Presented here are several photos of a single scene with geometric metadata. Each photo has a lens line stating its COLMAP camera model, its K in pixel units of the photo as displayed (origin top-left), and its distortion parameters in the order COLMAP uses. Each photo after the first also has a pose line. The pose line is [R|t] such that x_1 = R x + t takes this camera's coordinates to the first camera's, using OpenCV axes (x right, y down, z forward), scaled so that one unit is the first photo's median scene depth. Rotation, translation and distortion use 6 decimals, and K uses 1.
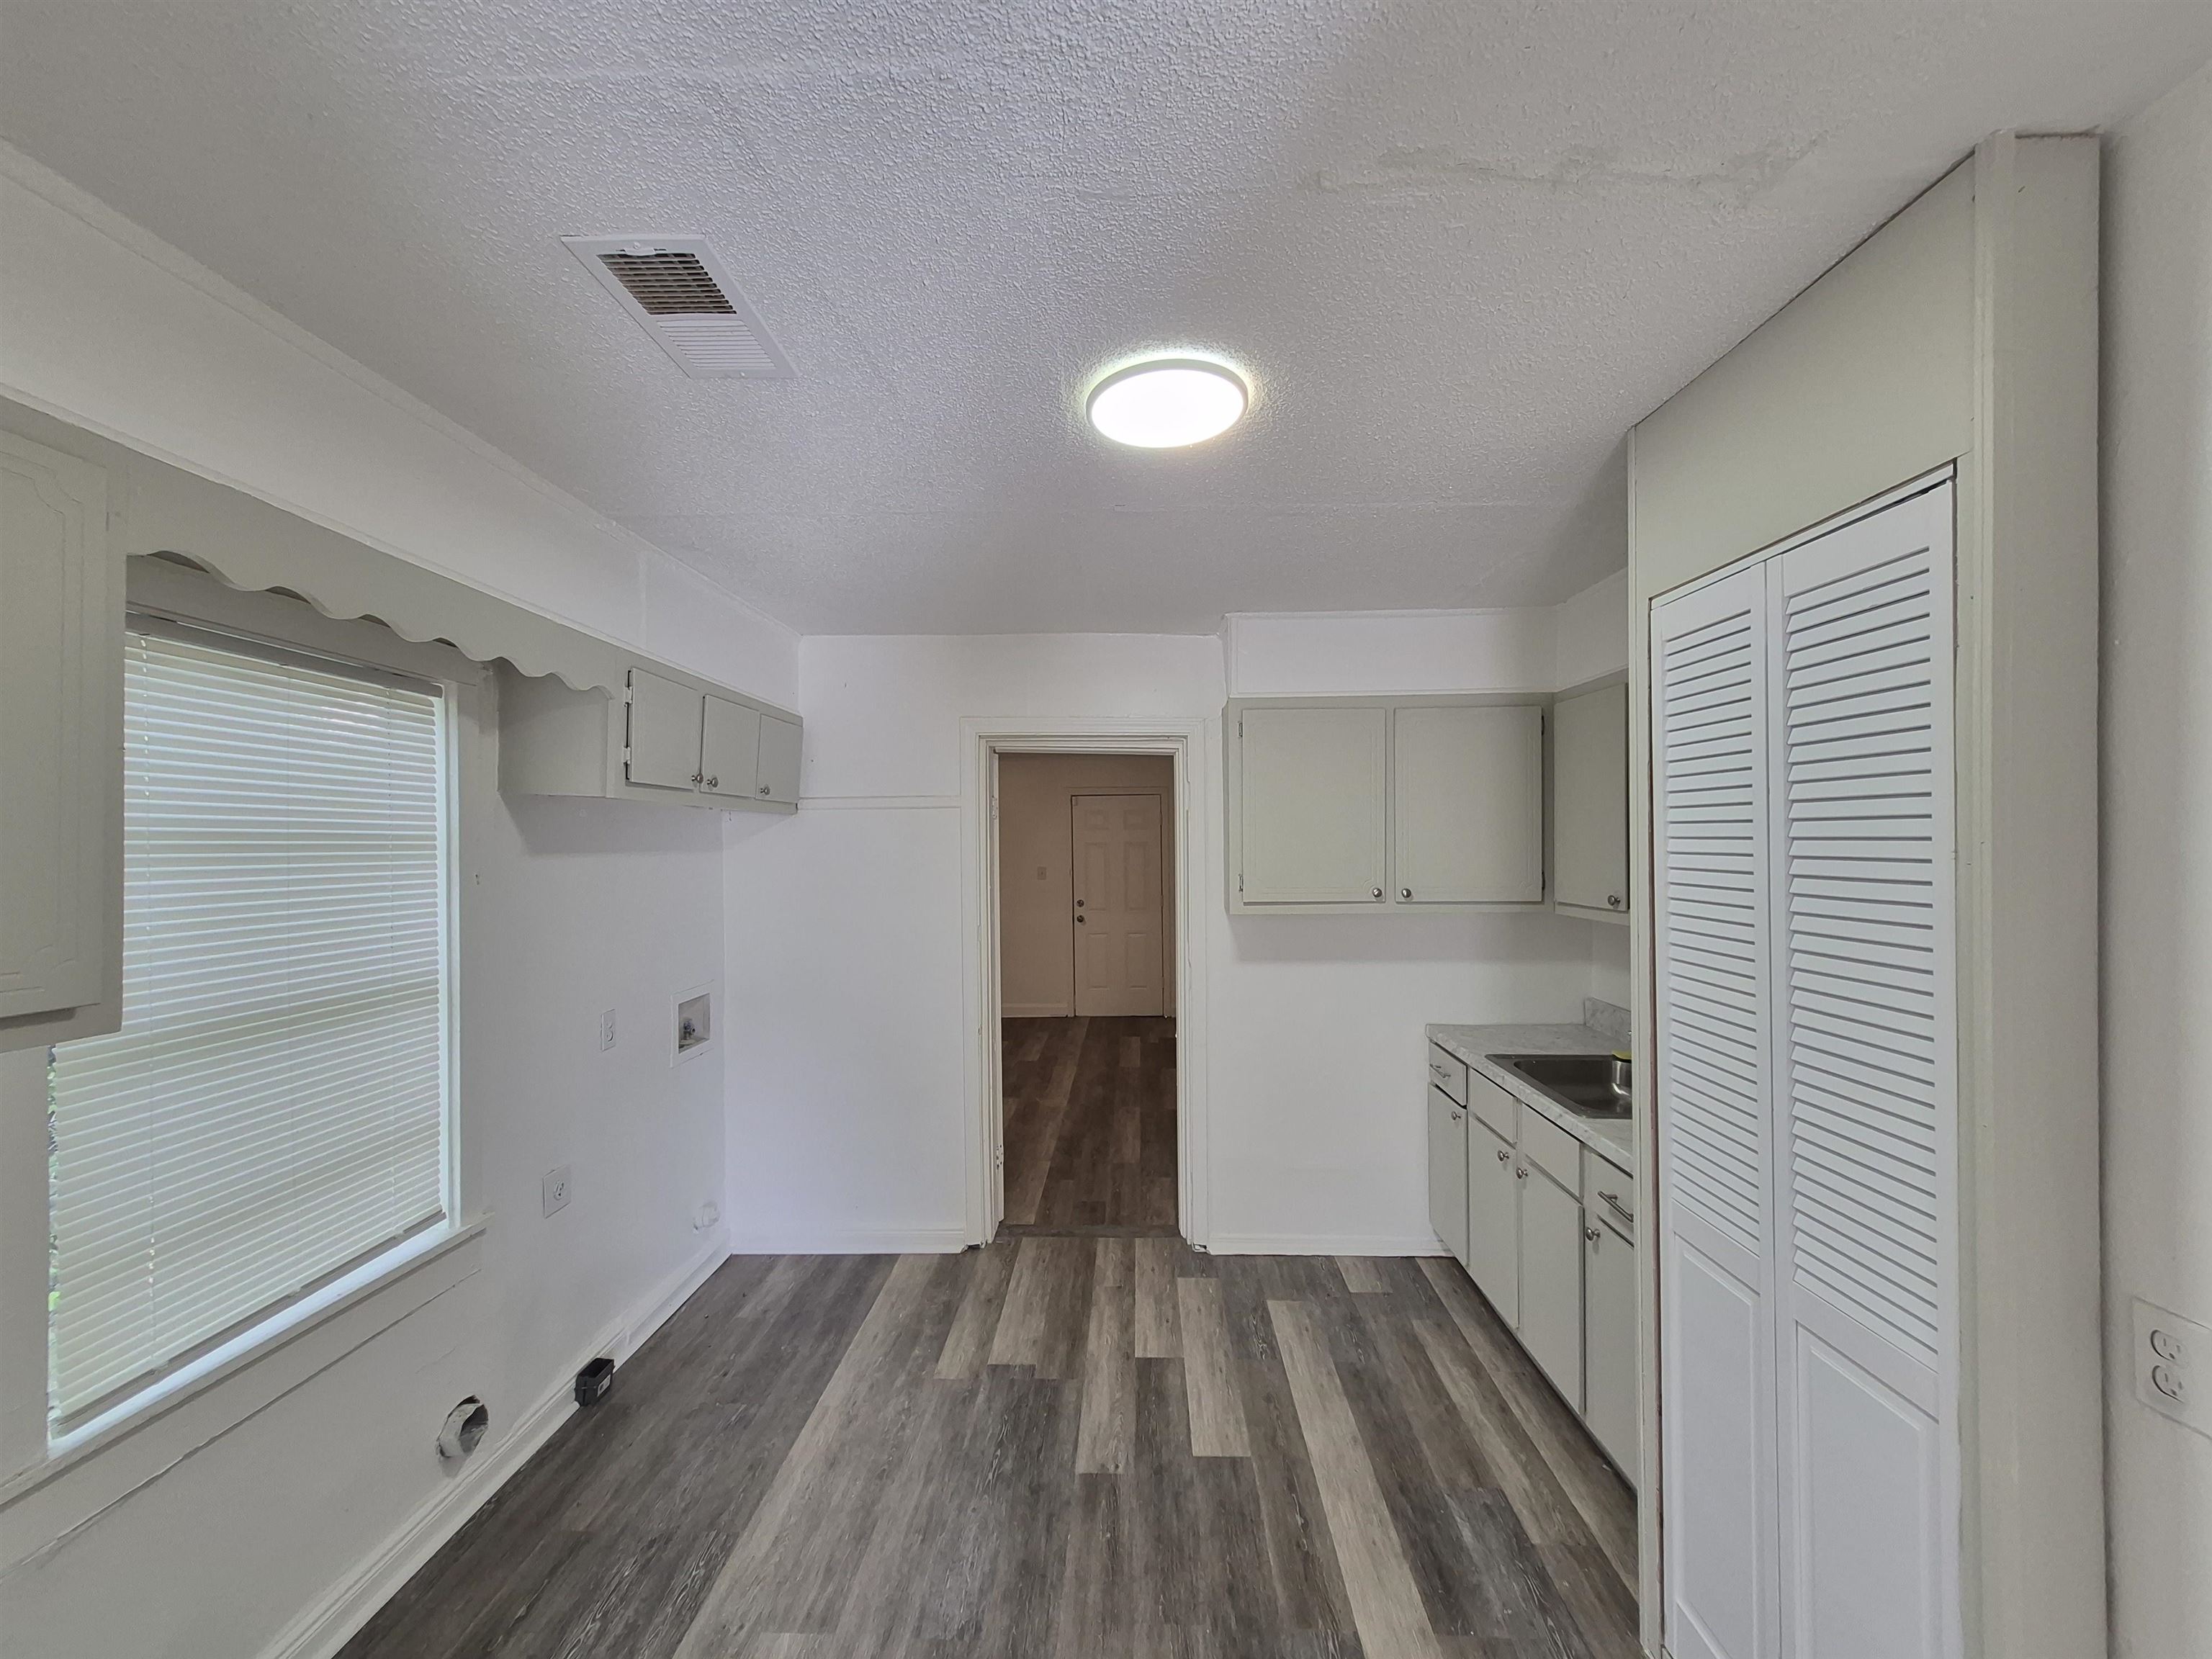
lens RADIAL K [[855.4, 0, 1104.3], [0, 855.4, 833.8], [0, 0, 1]] dist [0.000985, 0.000188]
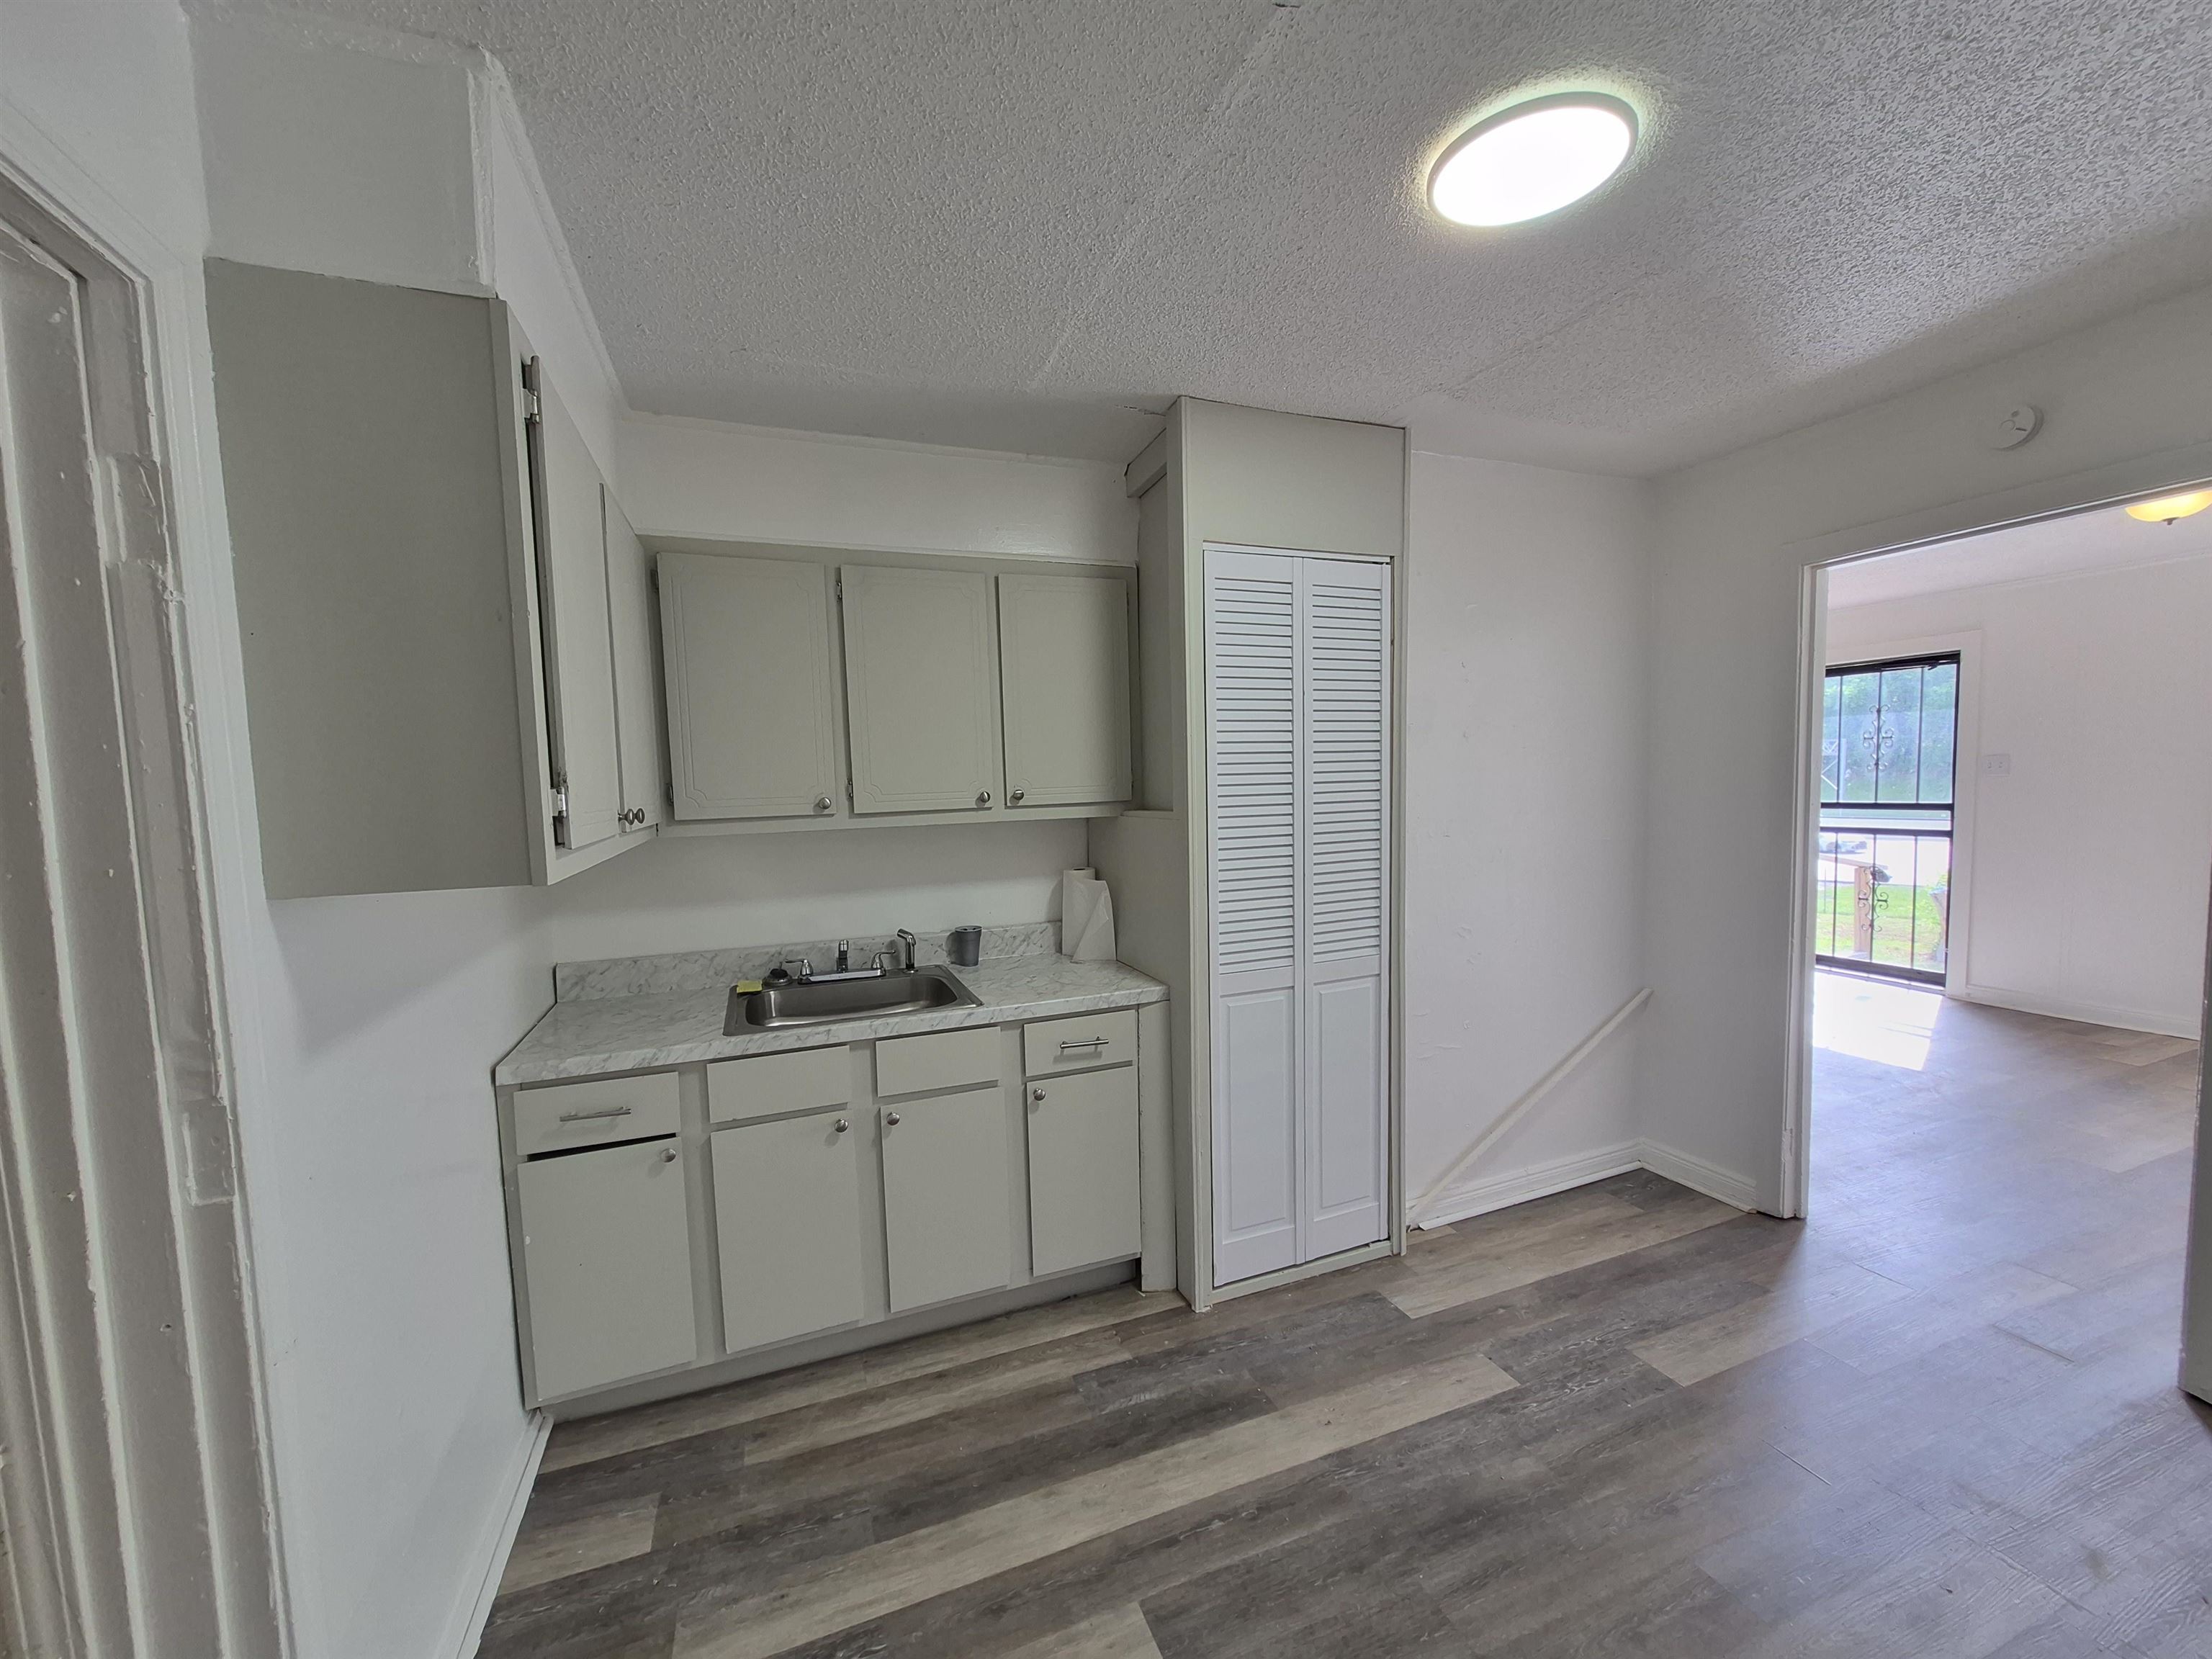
lens RADIAL K [[855.4, 0, 1085.6], [0, 855.4, 832.5], [0, 0, 1]] dist [0.000985, 0.000188]
pose [[-0.367410, -0.051438, 0.928636, -0.412427], [0.029759, 0.997308, 0.067016, 0.049654], [-0.929583, 0.052258, -0.364890, 1.206295]]
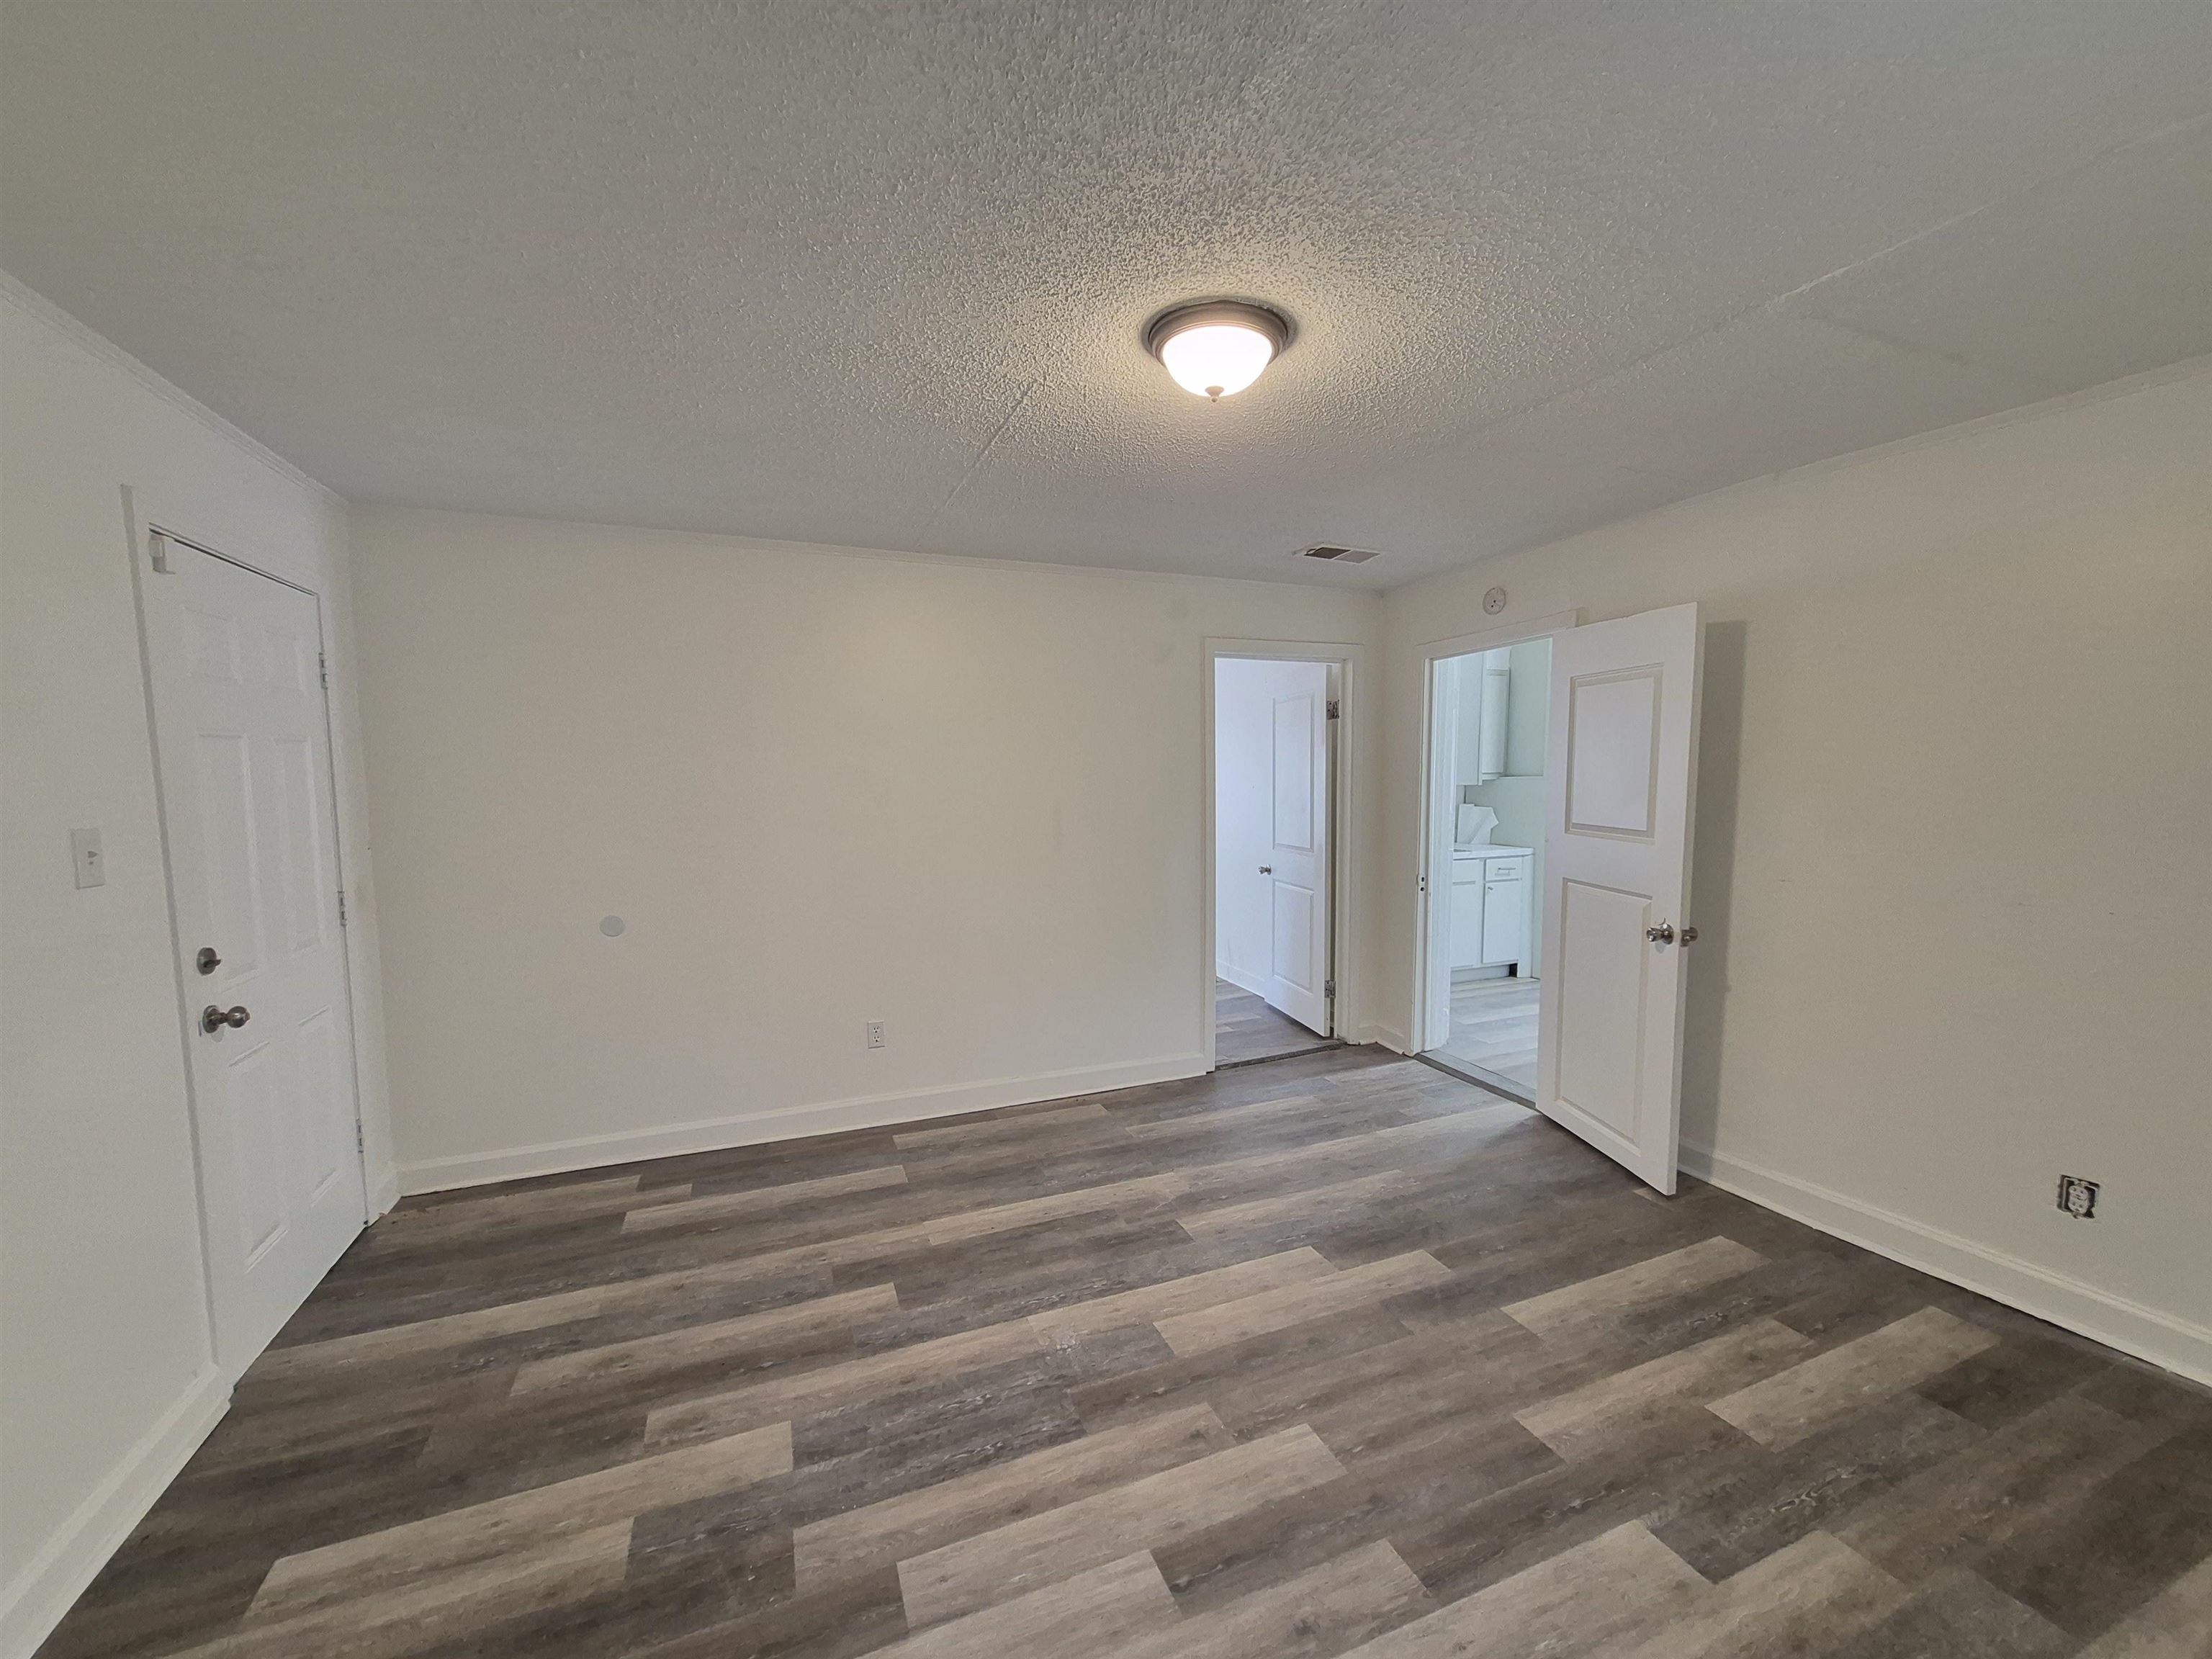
lens RADIAL K [[855.4, 0, 1103.1], [0, 855.4, 829.6], [0, 0, 1]] dist [0.000985, 0.000188]
pose [[-0.402401, -0.059548, 0.913525, -1.248634], [0.001779, 0.997830, 0.065826, 0.081343], [-0.915462, 0.028113, -0.401422, 2.842077]]
